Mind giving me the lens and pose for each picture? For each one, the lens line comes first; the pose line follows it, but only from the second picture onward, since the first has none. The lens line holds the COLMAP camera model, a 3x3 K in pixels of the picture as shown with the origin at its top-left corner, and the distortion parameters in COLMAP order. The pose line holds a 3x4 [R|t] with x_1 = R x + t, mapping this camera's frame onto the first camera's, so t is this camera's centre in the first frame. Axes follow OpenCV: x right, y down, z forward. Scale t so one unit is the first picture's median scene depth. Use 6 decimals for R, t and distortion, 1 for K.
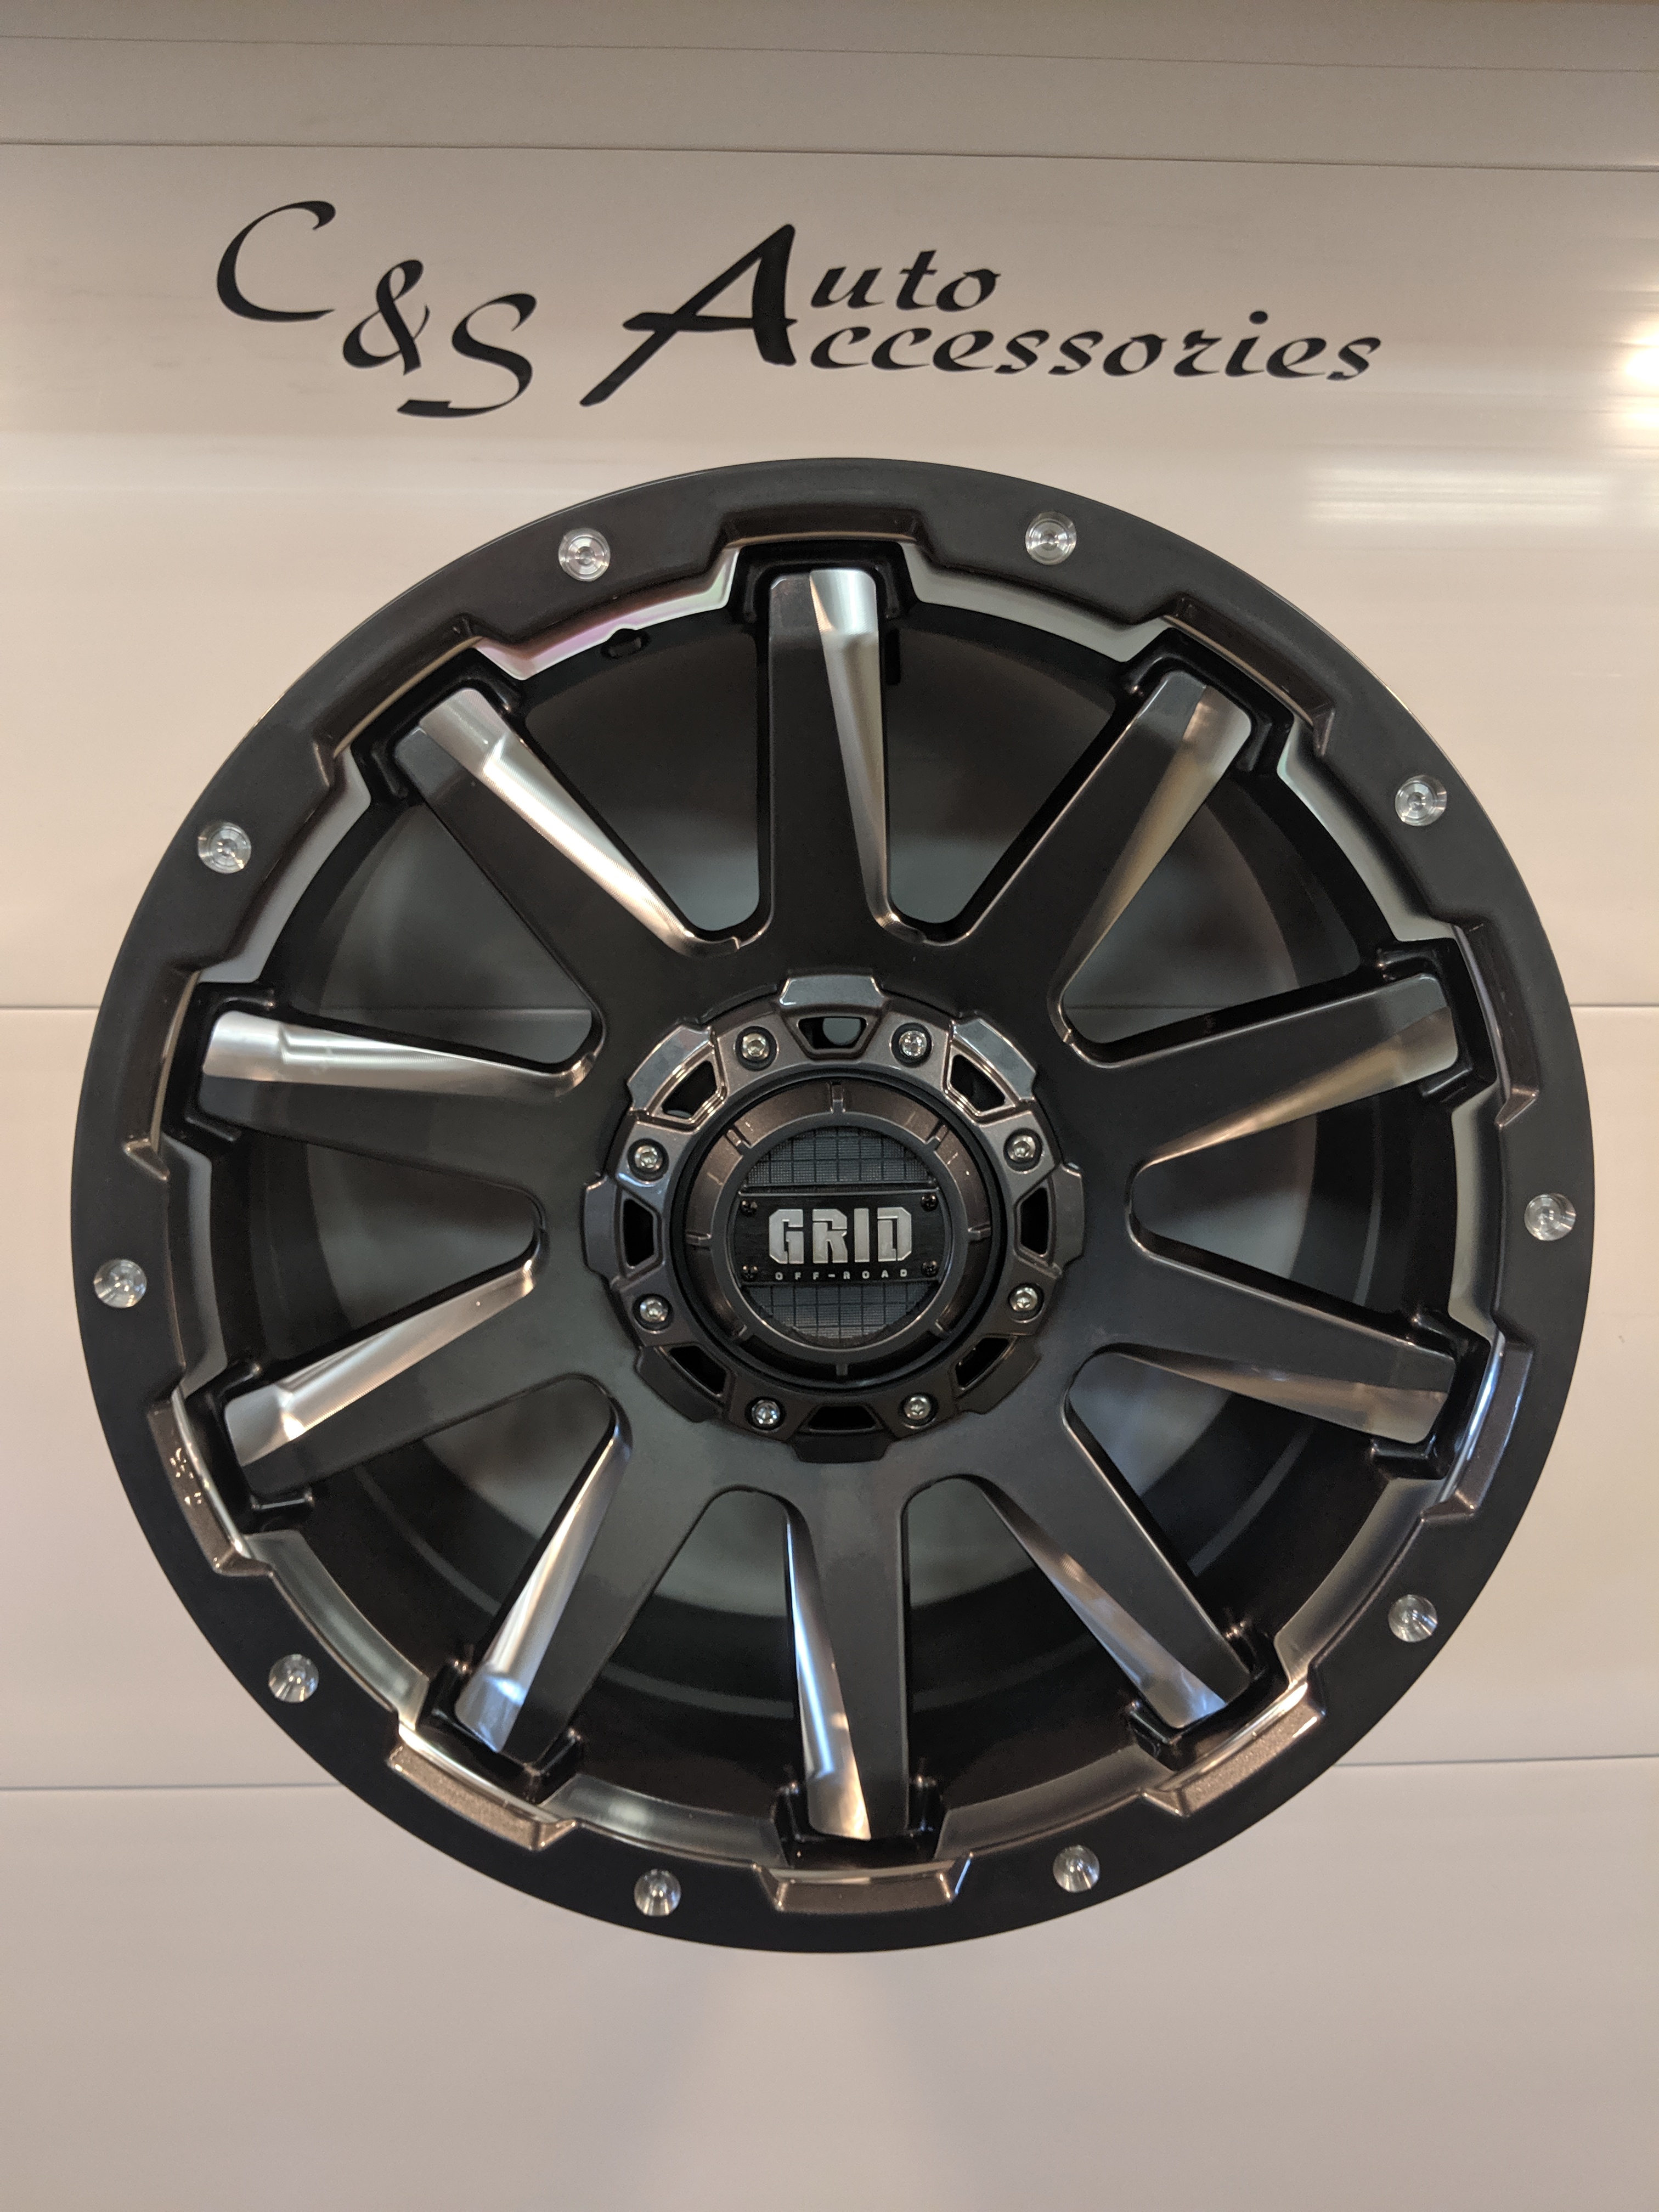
lens RADIAL K [[1761.4, 0, 821.3], [0, 1761.4, 1101.8], [0, 0, 1]] dist [0.011962, -0.003379]
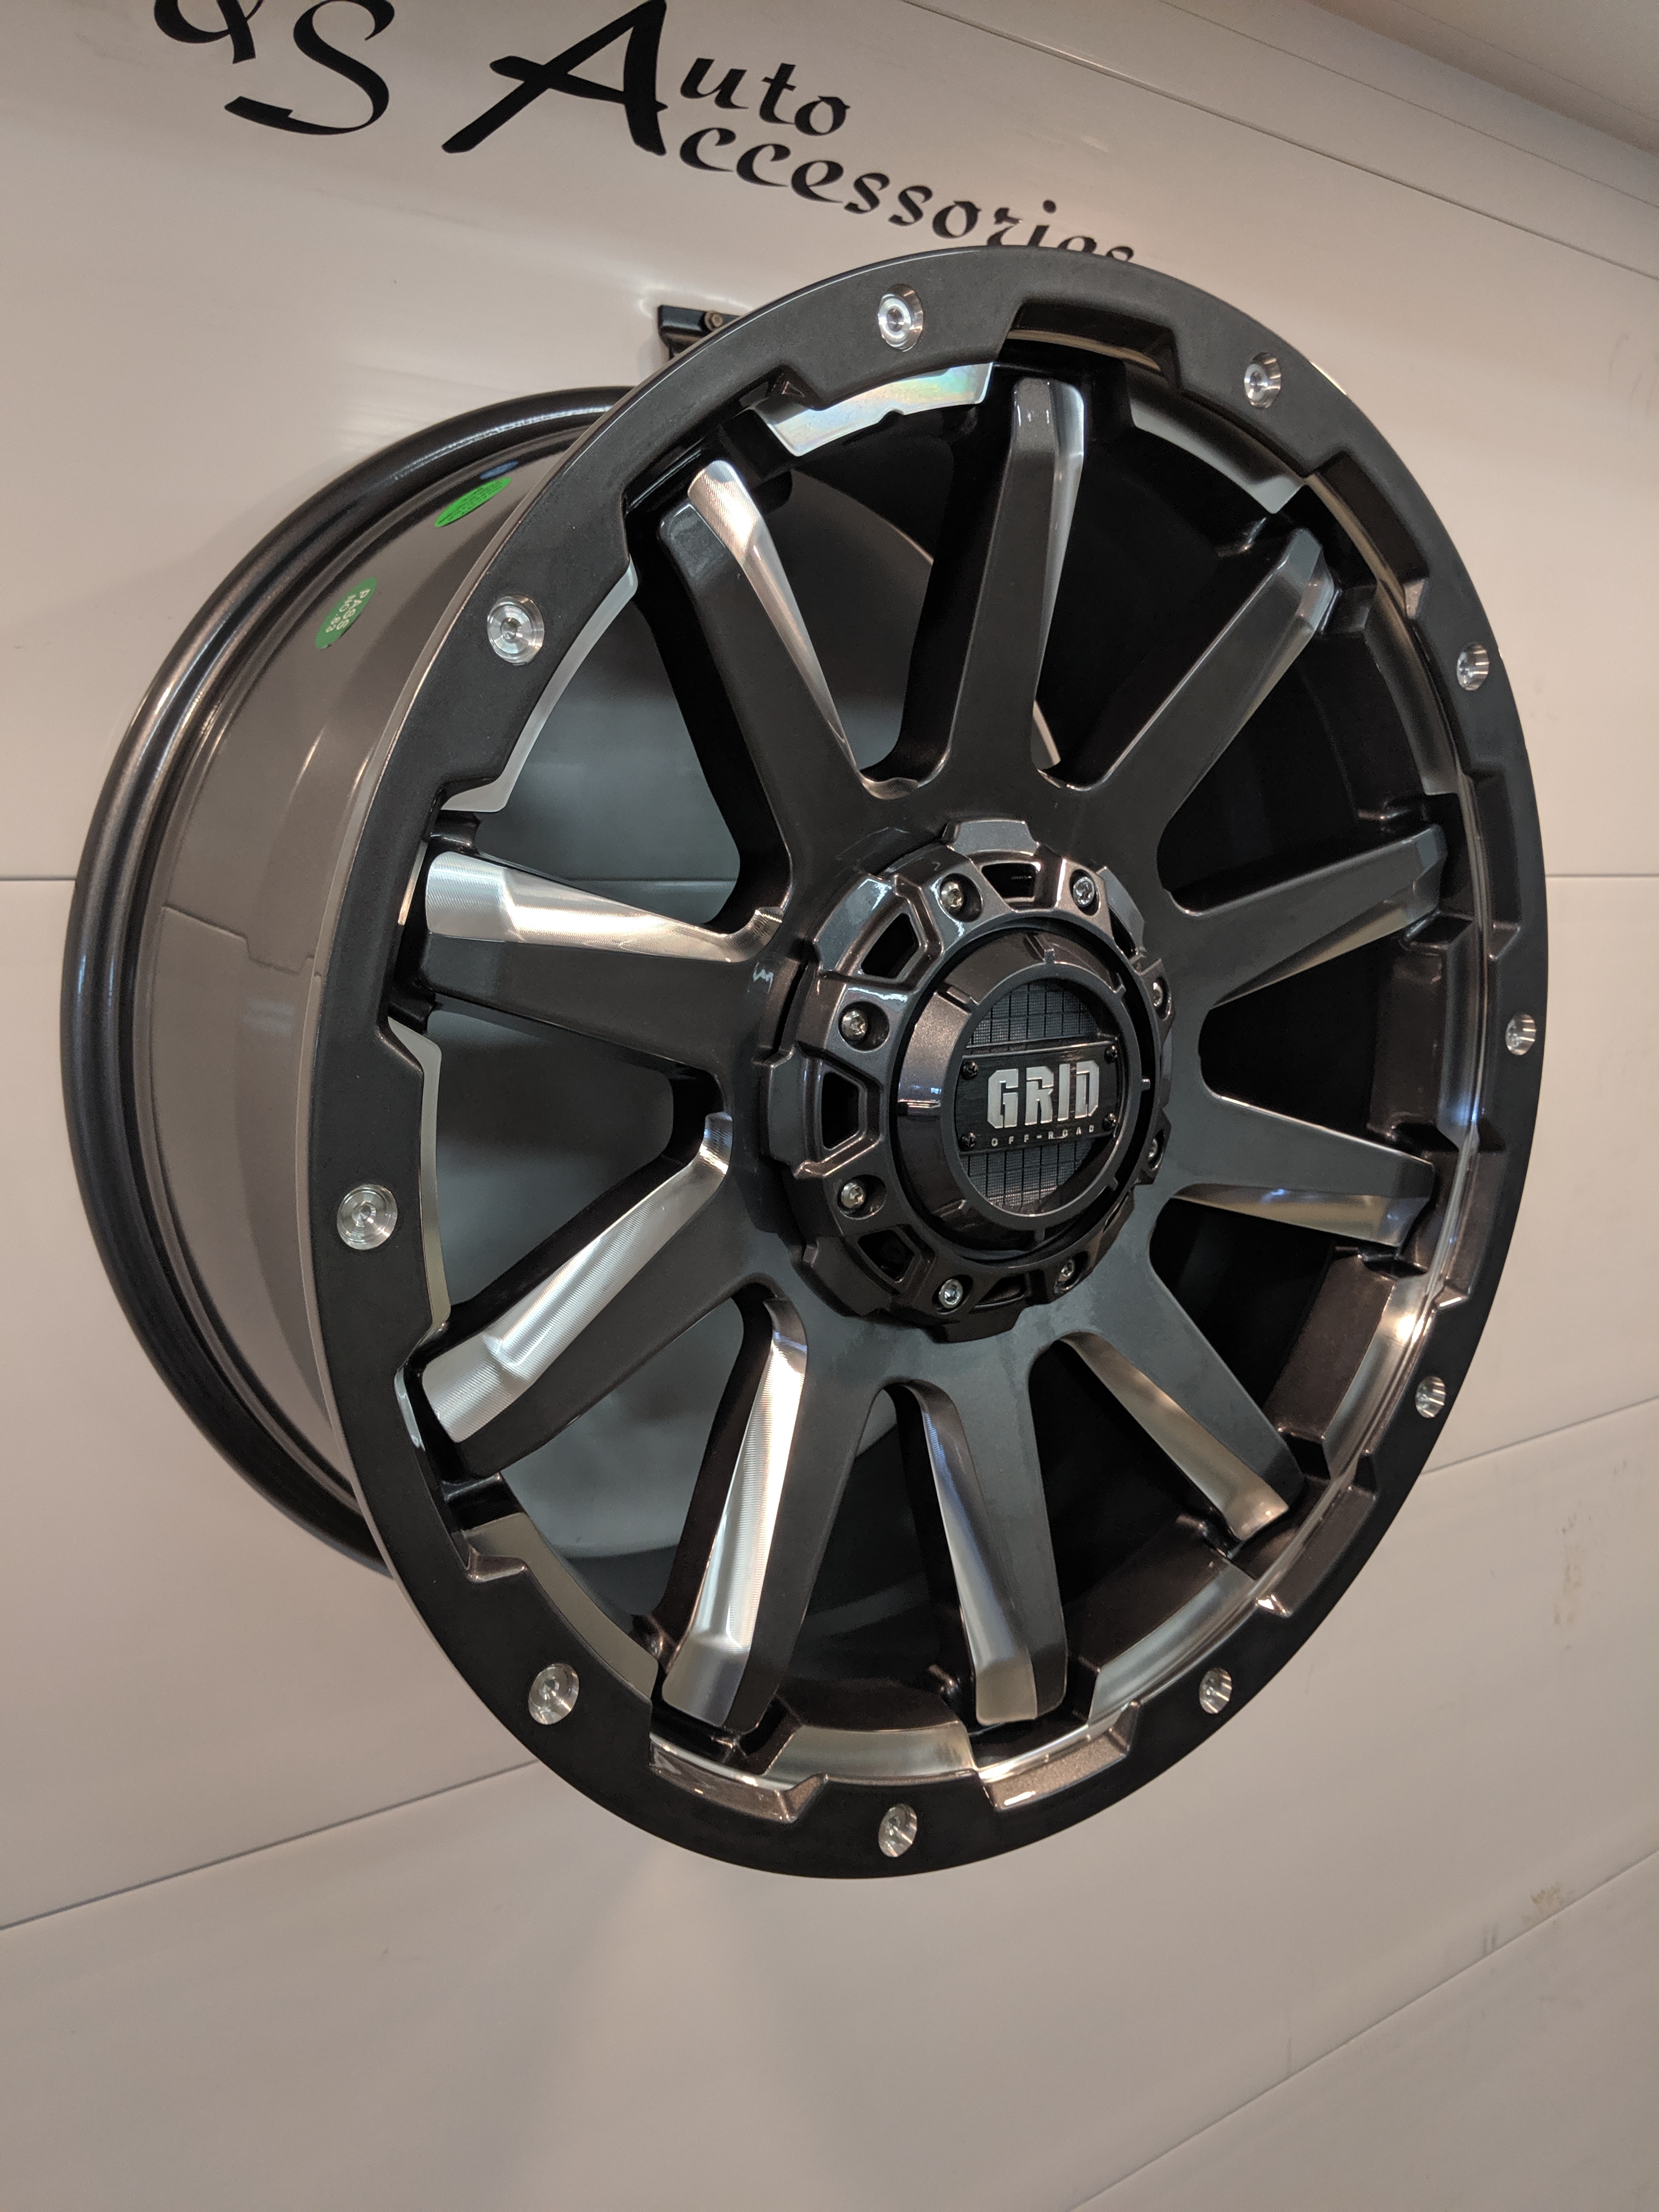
lens RADIAL K [[1733.5, 0, 828.3], [0, 1733.5, 1086.9], [0, 0, 1]] dist [-0.036904, 0.018436]
pose [[0.849101, -0.065348, 0.524173, -0.572890], [0.044077, 0.997623, 0.052972, 0.017416], [-0.526388, -0.021875, 0.849963, 0.266979]]
